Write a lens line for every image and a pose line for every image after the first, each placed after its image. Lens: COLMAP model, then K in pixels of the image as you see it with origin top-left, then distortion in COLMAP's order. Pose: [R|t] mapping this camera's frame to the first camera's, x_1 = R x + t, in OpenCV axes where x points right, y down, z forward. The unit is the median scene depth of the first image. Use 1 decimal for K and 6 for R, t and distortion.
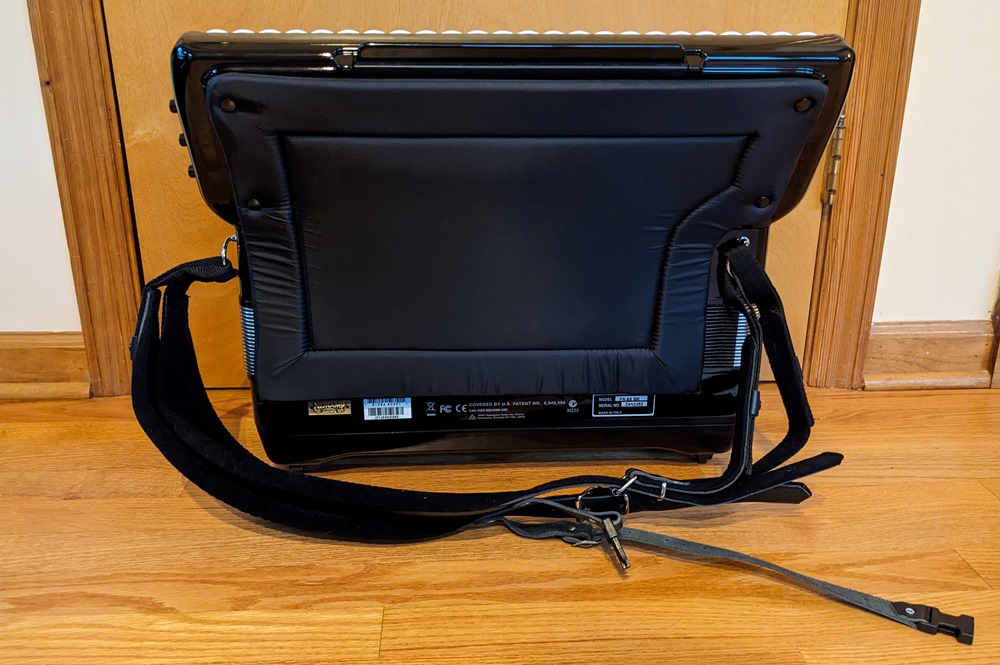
lens RADIAL K [[763.1, 0, 467.4], [0, 763.1, 332.7], [0, 0, 1]] dist [0.042319, -0.068099]
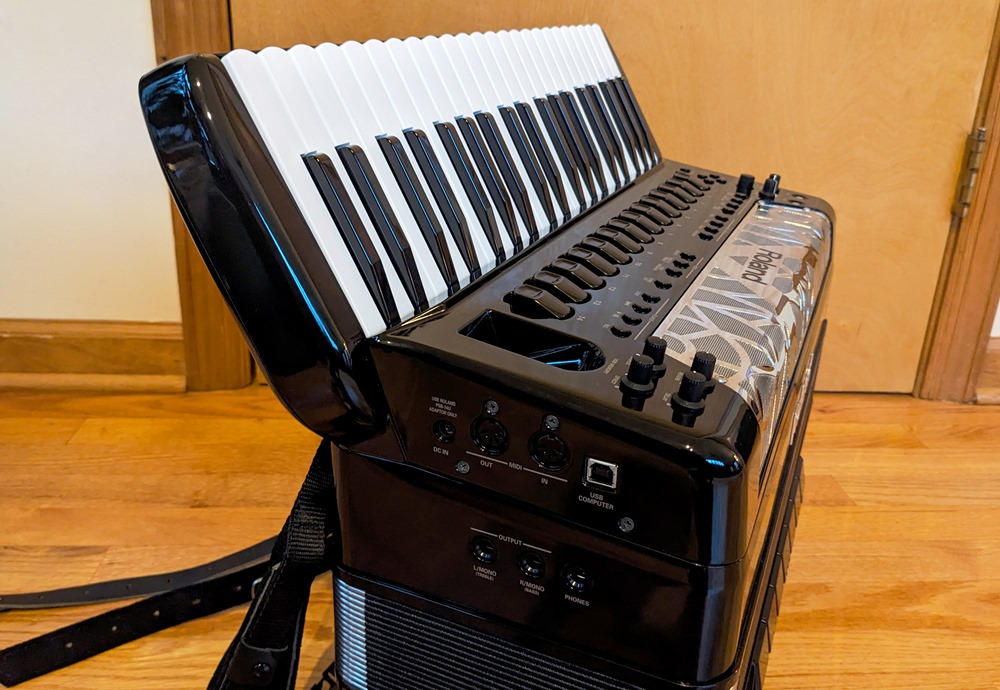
lens RADIAL K [[776.1, 0, 485.0], [0, 776.1, 328.1], [0, 0, 1]] dist [0.007479, -0.028899]
pose [[0.998601, 0.030494, 0.043208, -0.187983], [-0.031687, 0.999127, 0.027217, -0.035875], [-0.042341, -0.028548, 0.998695, 0.033120]]
